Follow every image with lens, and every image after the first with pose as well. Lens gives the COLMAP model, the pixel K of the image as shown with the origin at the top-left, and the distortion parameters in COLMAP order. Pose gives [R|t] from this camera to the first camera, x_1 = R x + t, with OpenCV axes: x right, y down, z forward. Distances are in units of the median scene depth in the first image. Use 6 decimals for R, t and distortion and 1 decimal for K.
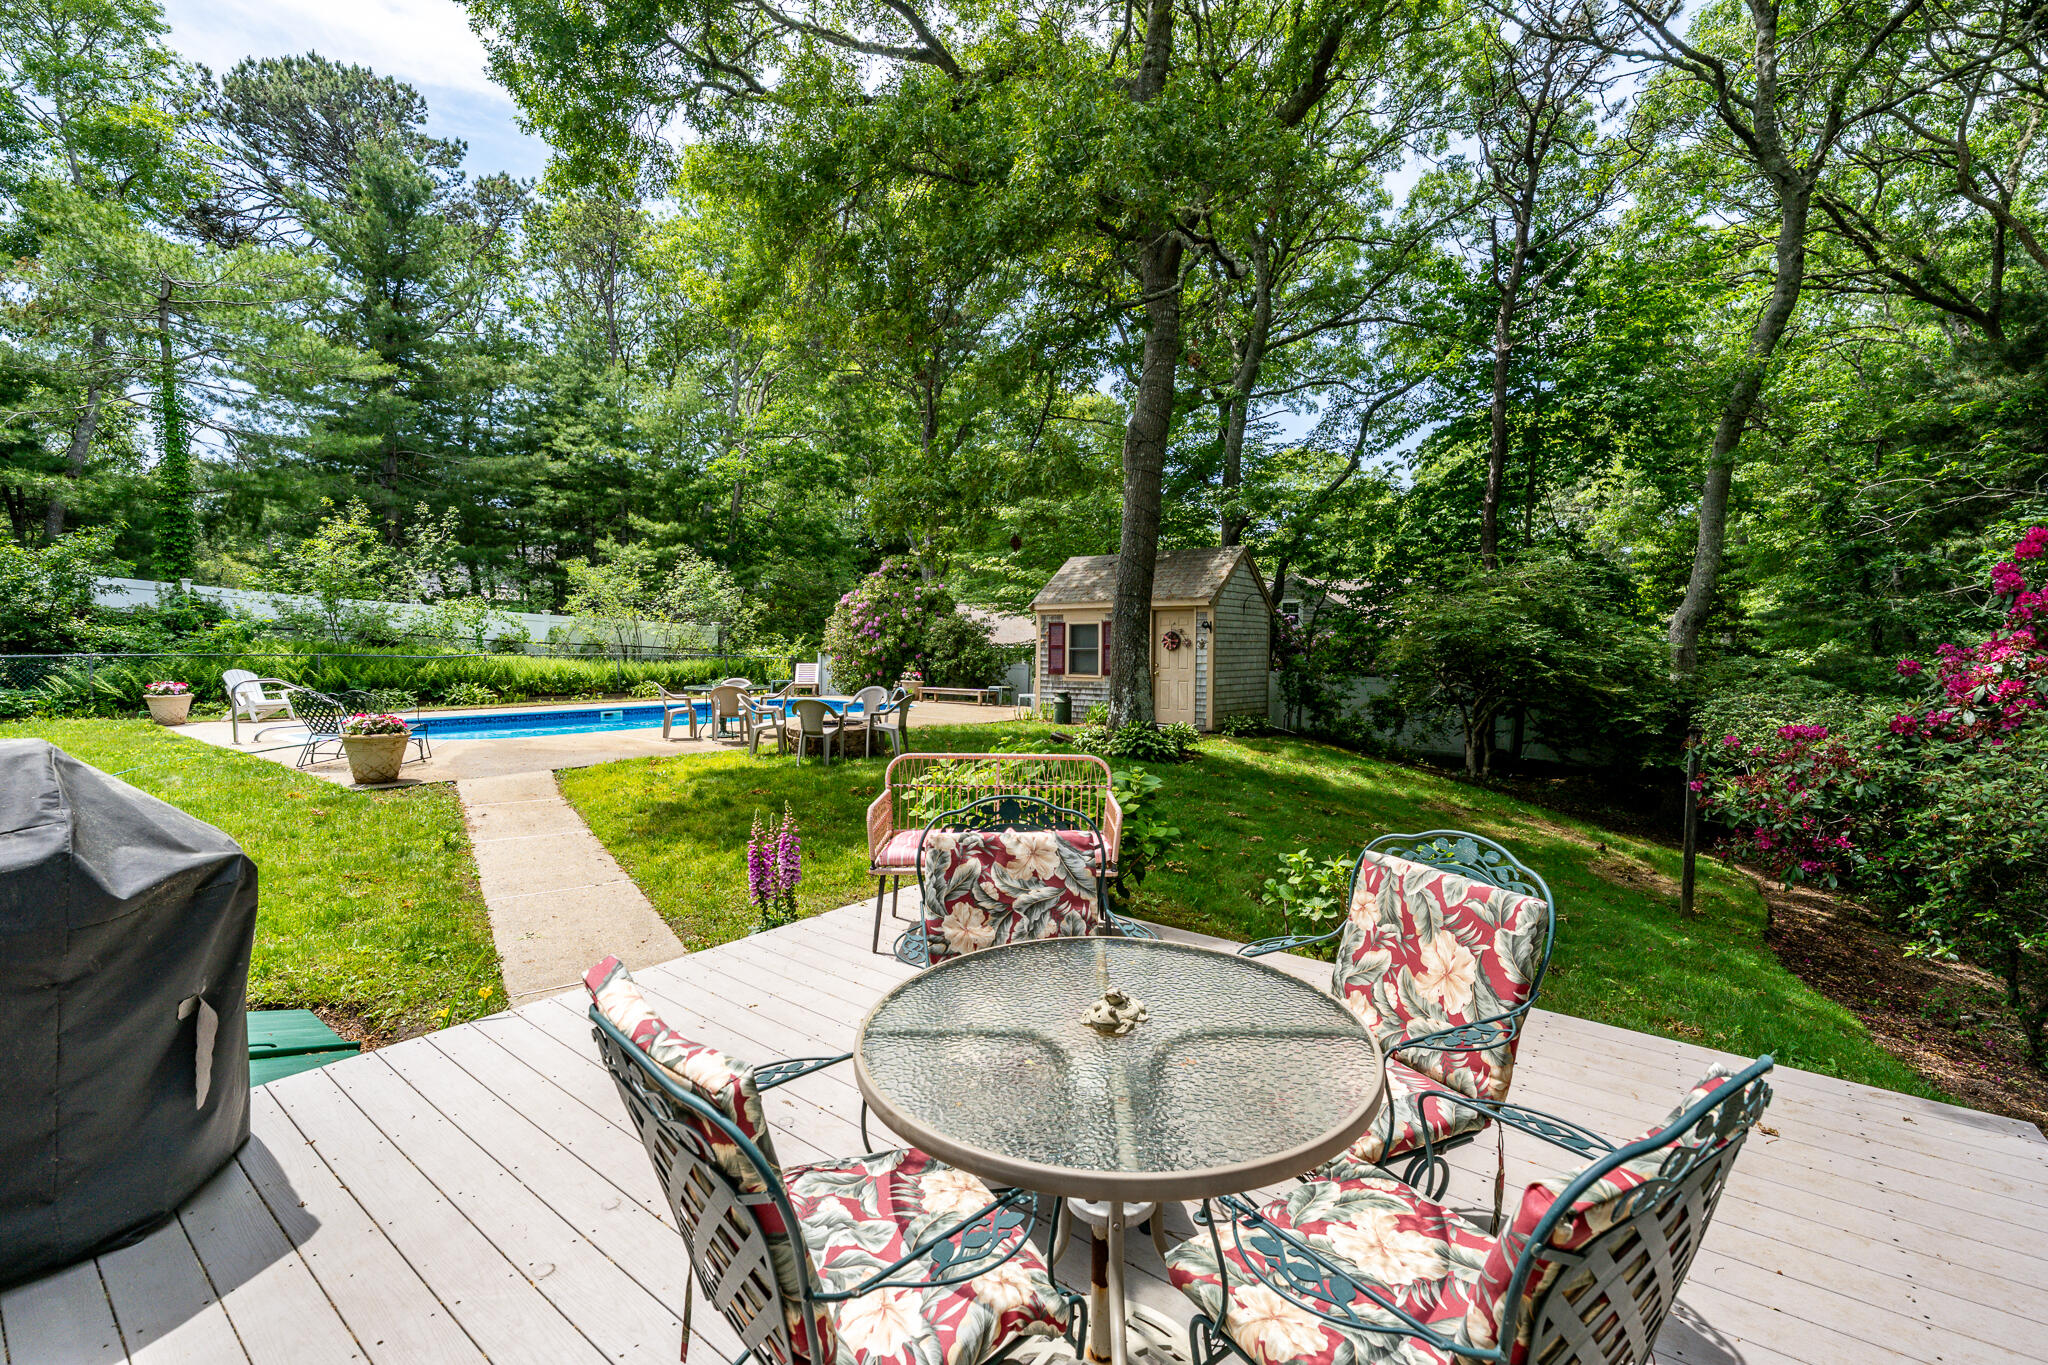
lens RADIAL K [[837.8, 0, 1004.2], [0, 837.8, 678.8], [0, 0, 1]] dist [-0.003843, 0.000235]
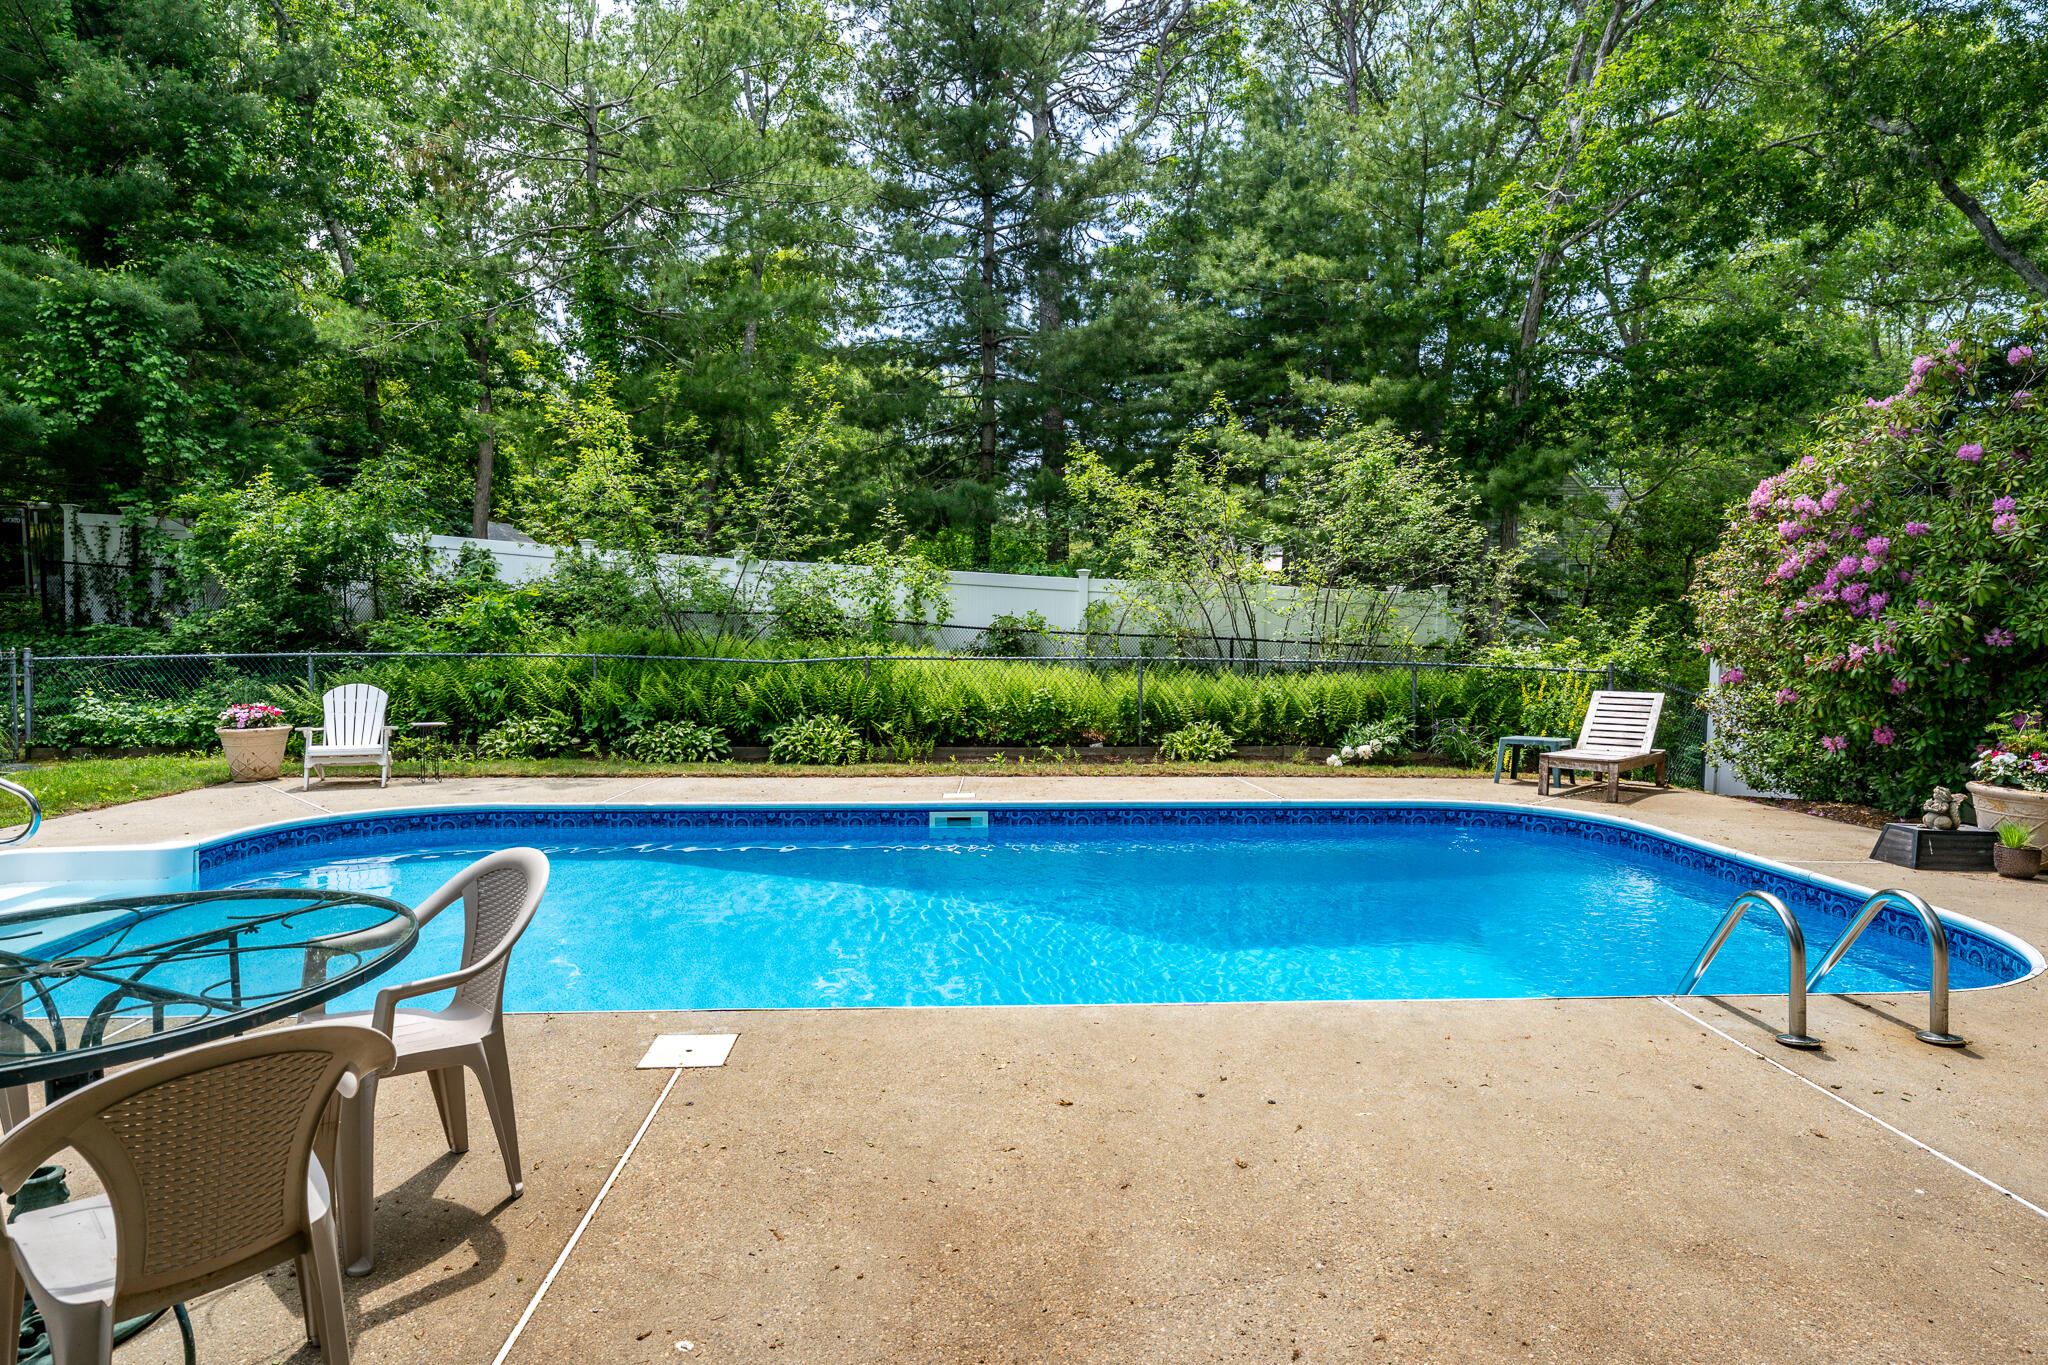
lens RADIAL K [[1111.0, 0, 1018.9], [0, 1111.0, 683.8], [0, 0, 1]] dist [-0.000969, -0.001148]
pose [[0.652821, 0.031919, -0.756839, -0.054148], [-0.029608, 0.999424, 0.016612, -0.021643], [0.756933, 0.011564, 0.653390, 0.516720]]
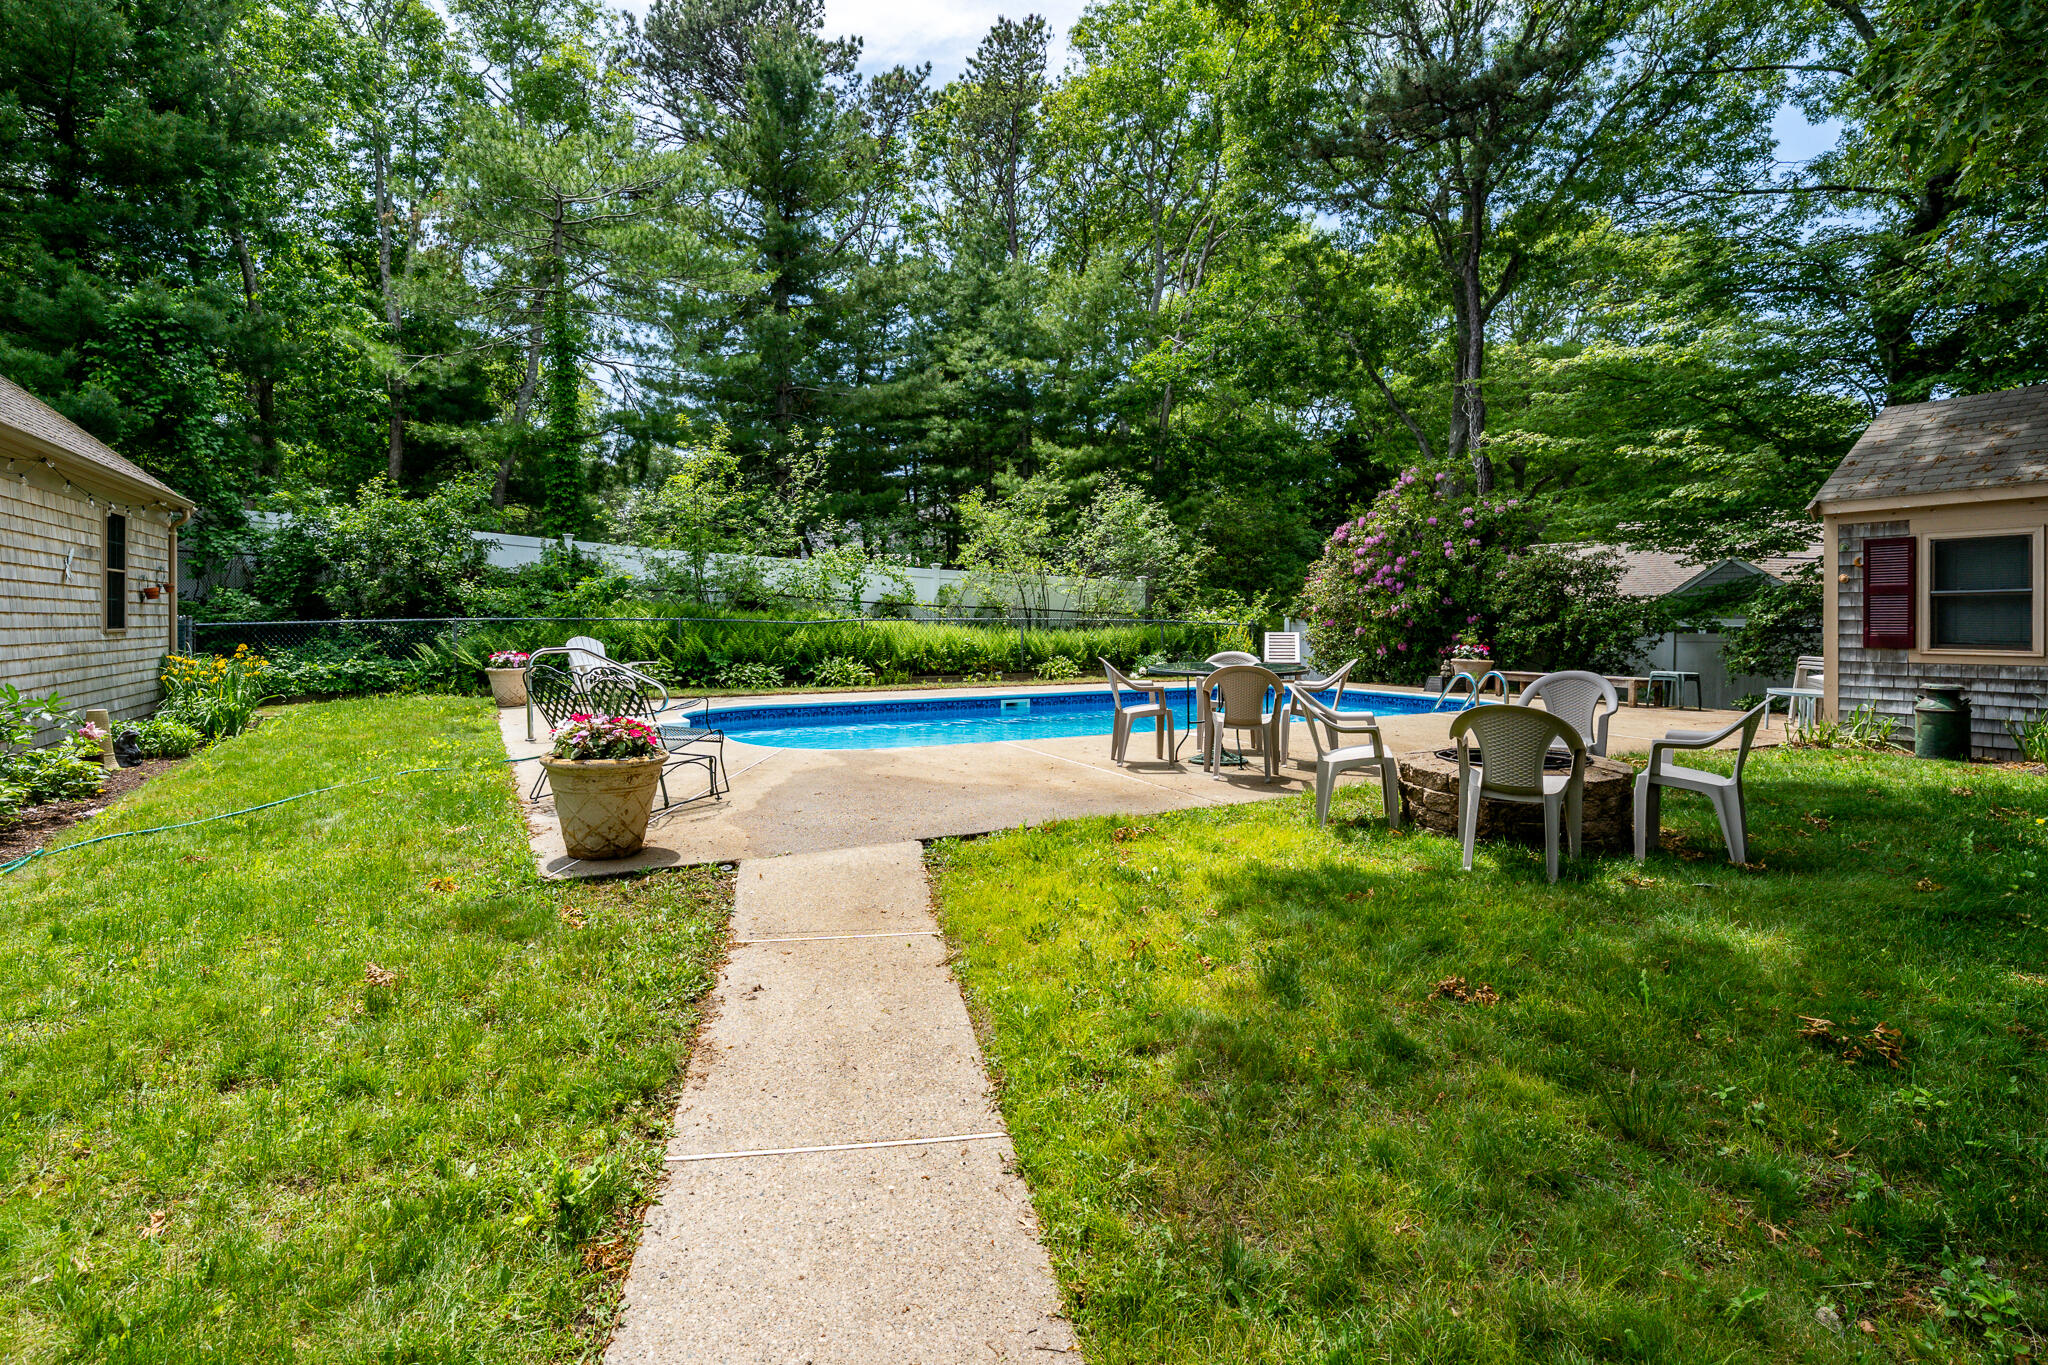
lens RADIAL K [[988.9, 0, 1009.2], [0, 988.9, 628.1], [0, 0, 1]] dist [0.000255, -0.000992]
pose [[0.907933, -0.003672, -0.419100, -0.102290], [-0.008550, 0.999591, -0.027281, 0.001672], [0.419029, 0.028352, 0.907530, 0.199525]]
